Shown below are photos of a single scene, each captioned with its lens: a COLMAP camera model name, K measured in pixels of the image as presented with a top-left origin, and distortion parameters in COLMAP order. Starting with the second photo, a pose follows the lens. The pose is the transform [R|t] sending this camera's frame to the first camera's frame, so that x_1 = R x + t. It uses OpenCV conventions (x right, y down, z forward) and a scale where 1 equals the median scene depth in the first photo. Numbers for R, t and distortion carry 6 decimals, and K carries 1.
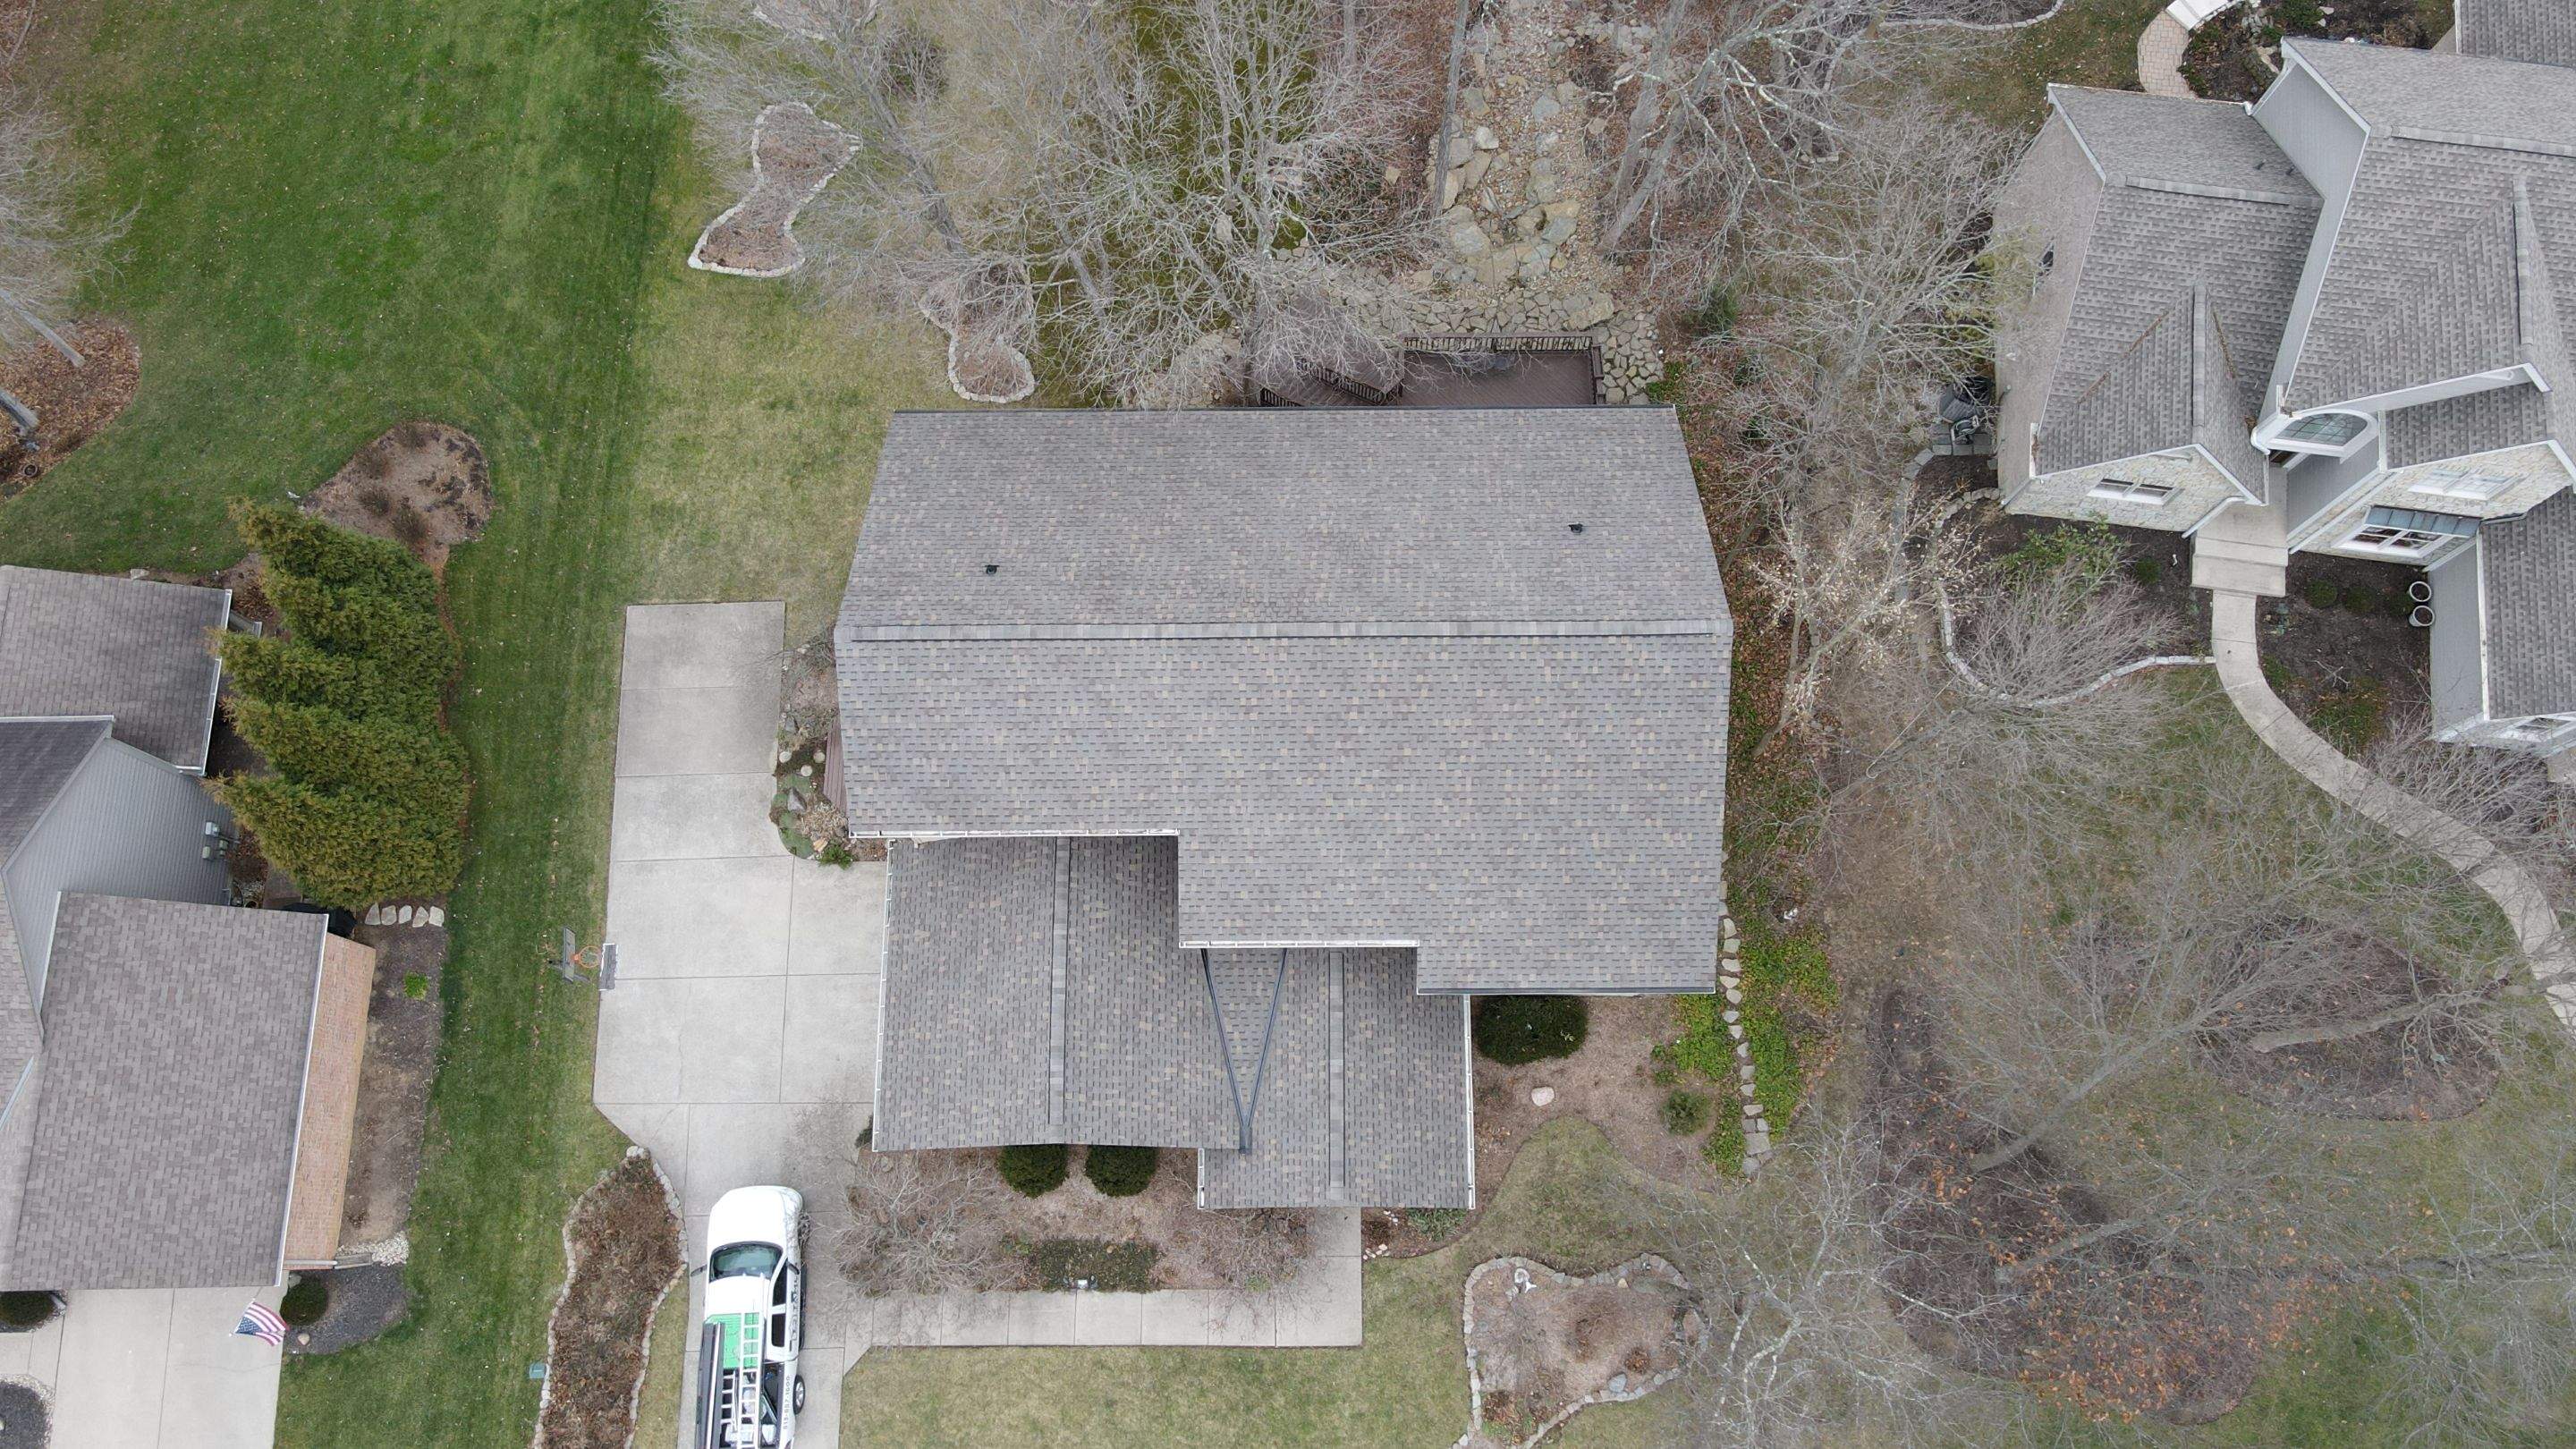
lens RADIAL K [[1889.5, 0, 1286.1], [0, 1889.5, 719.0], [0, 0, 1]] dist [-0.005888, 0.066092]
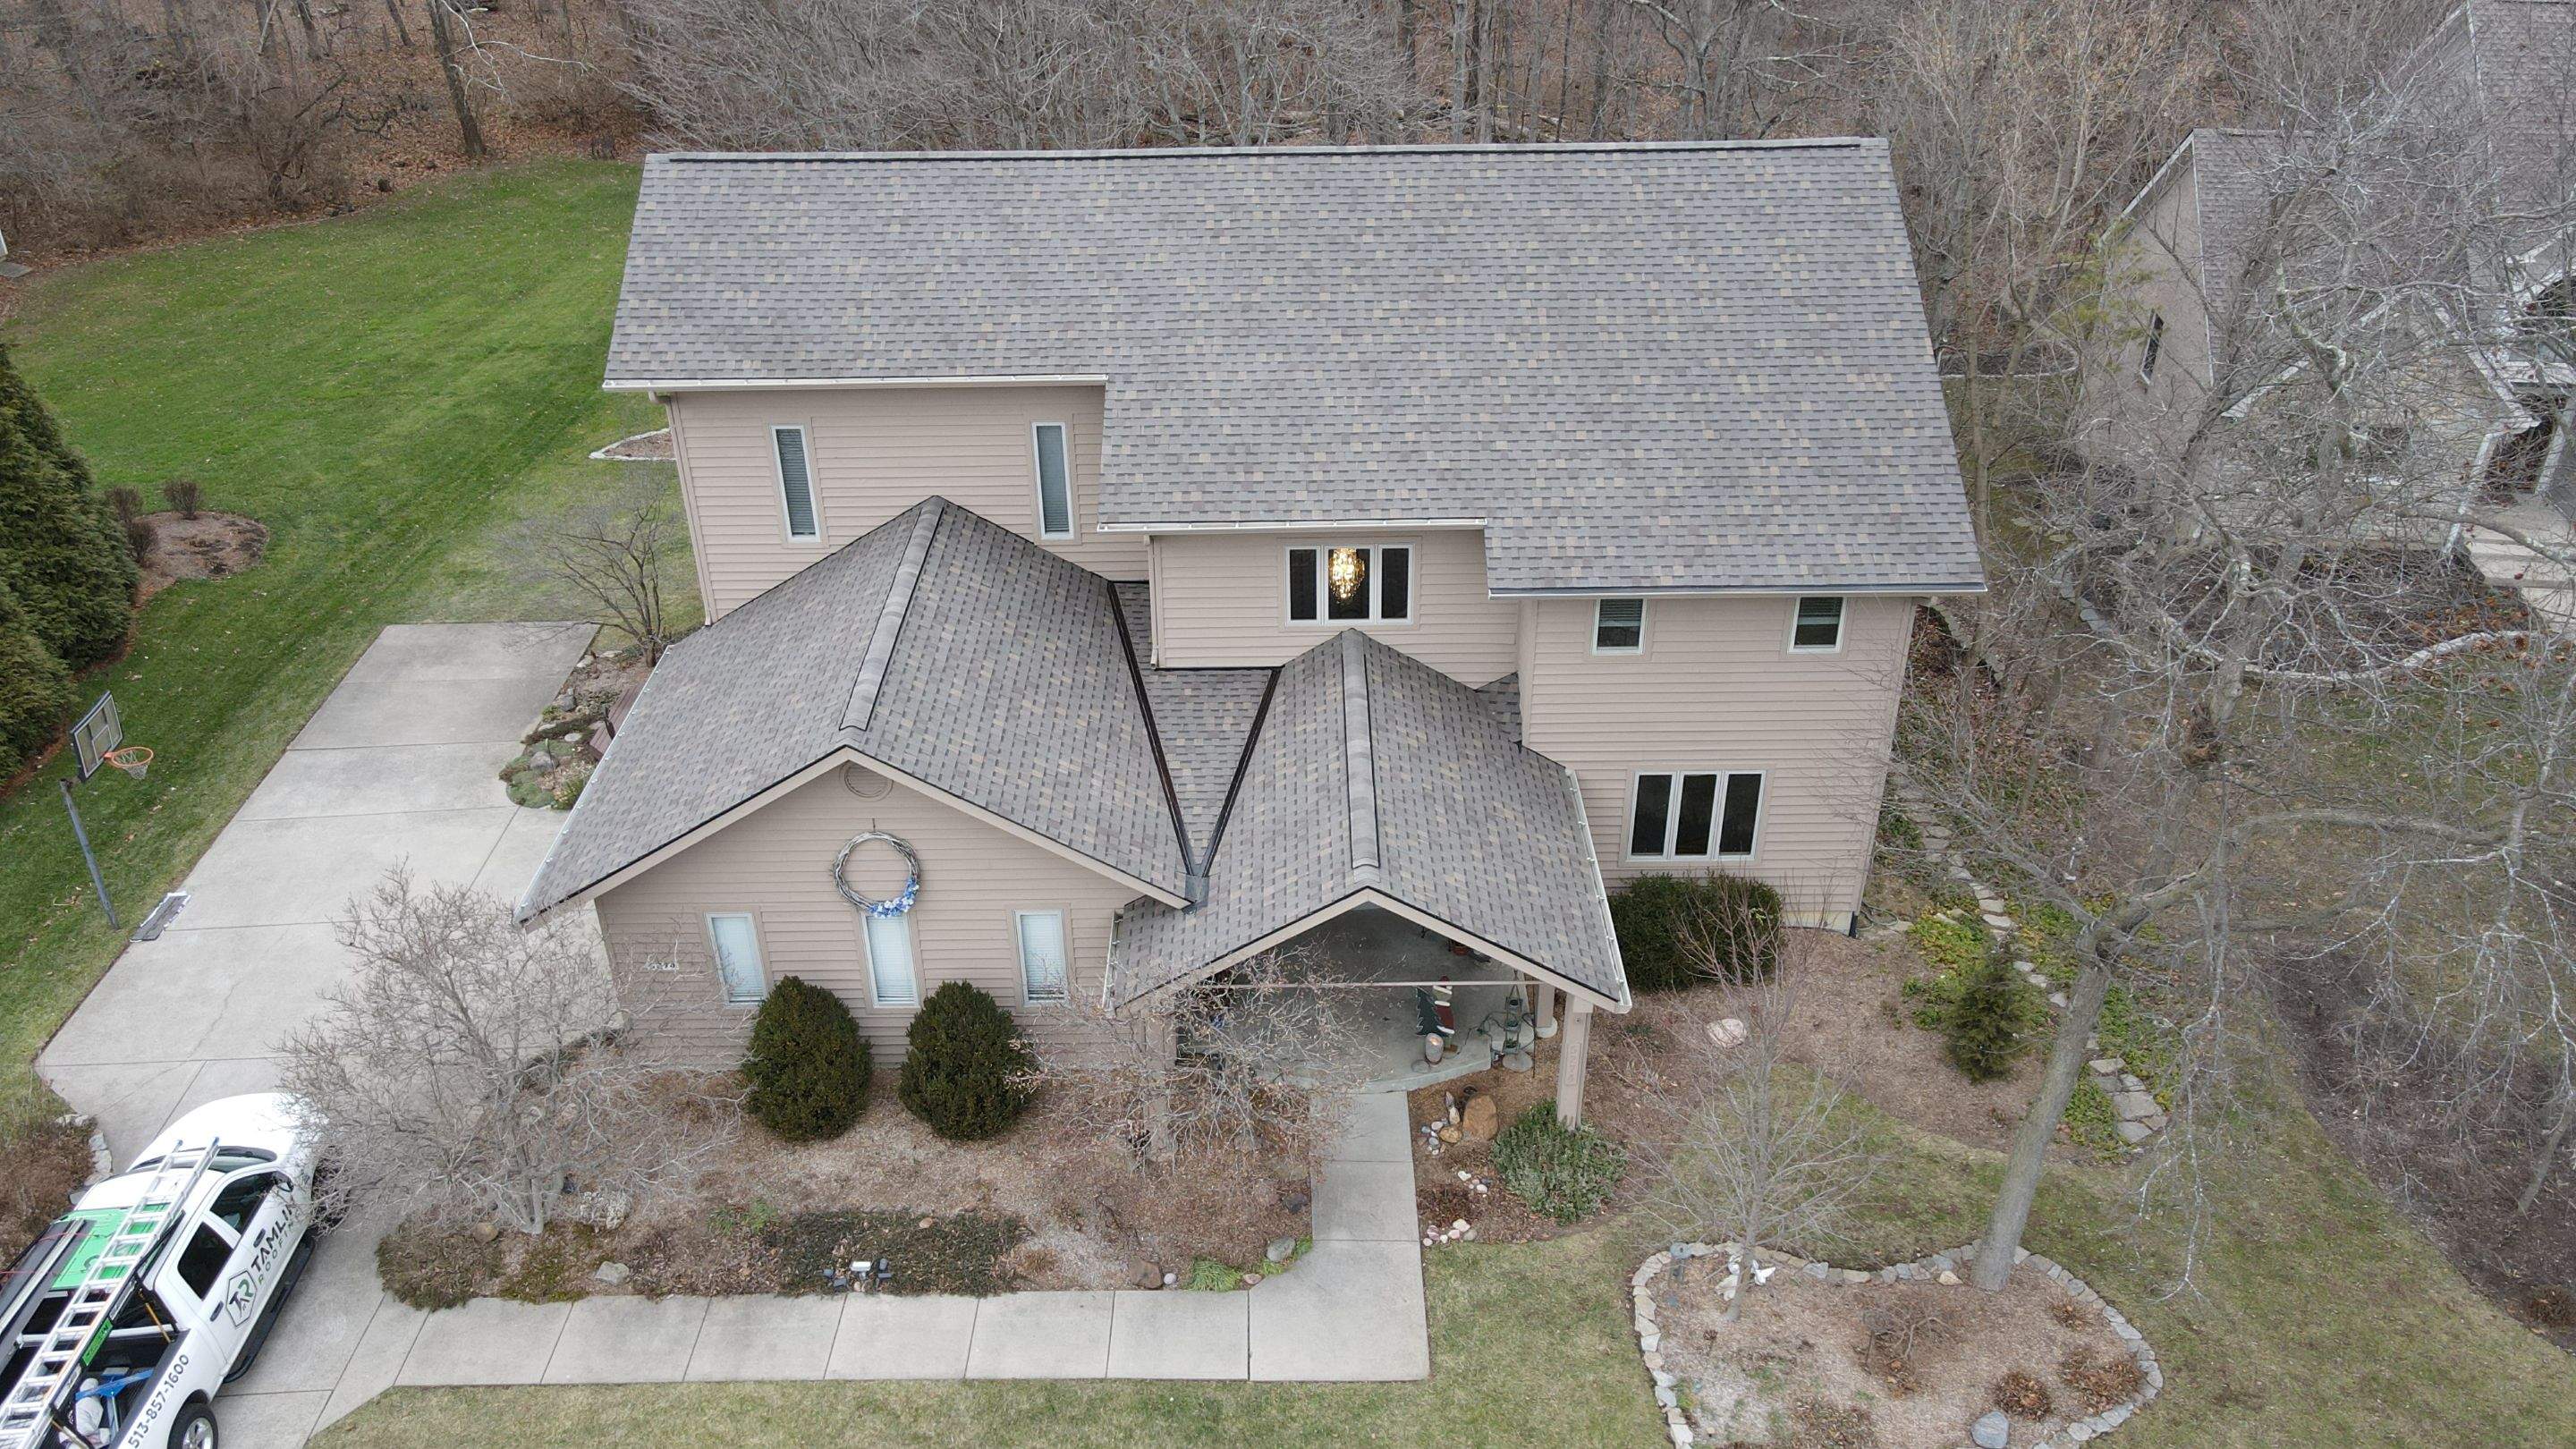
lens RADIAL K [[1889.5, 0, 1286.1], [0, 1889.5, 719.0], [0, 0, 1]] dist [-0.005888, 0.066092]
pose [[0.999997, -0.002334, 0.001232, 0.003954], [0.002549, 0.732780, -0.680461, 0.574618], [0.000685, 0.680462, 0.732783, 0.581268]]
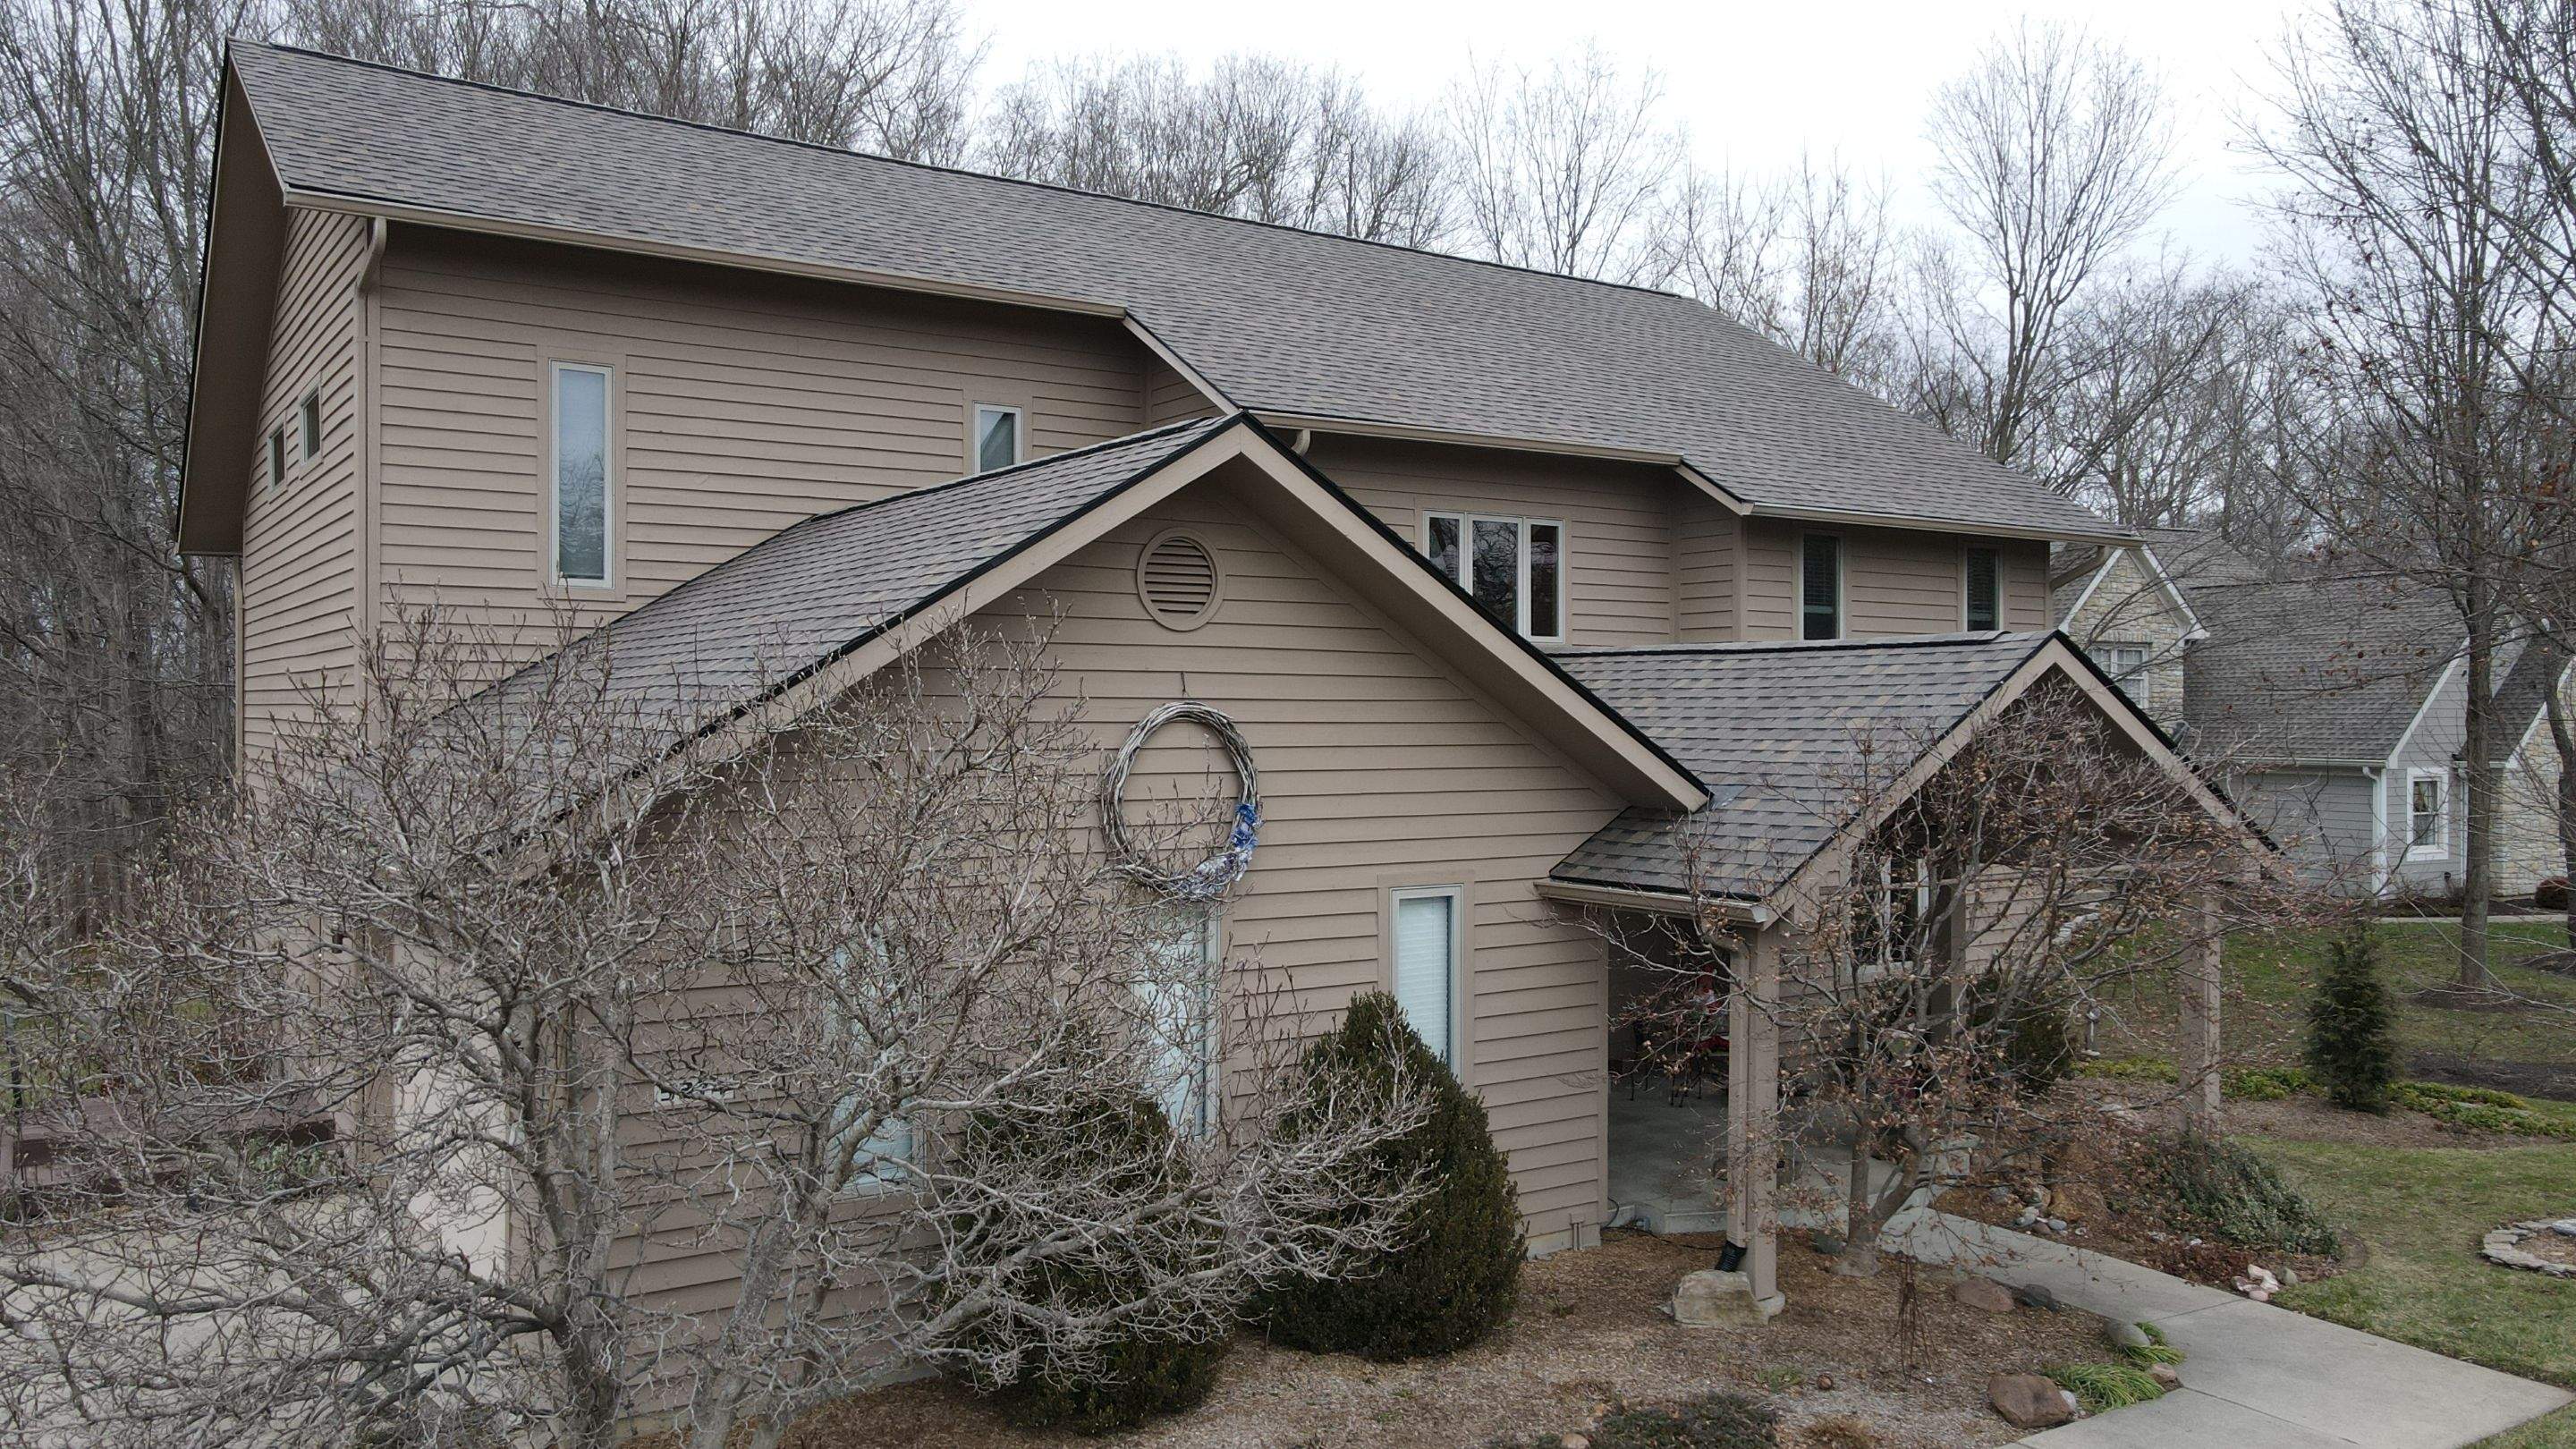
lens RADIAL K [[1889.5, 0, 1286.1], [0, 1889.5, 719.0], [0, 0, 1]] dist [-0.005888, 0.066092]
pose [[0.831310, 0.009212, 0.555733, -0.263924], [0.530801, 0.283386, -0.798713, 0.449938], [-0.164845, 0.958962, 0.230692, 0.952457]]
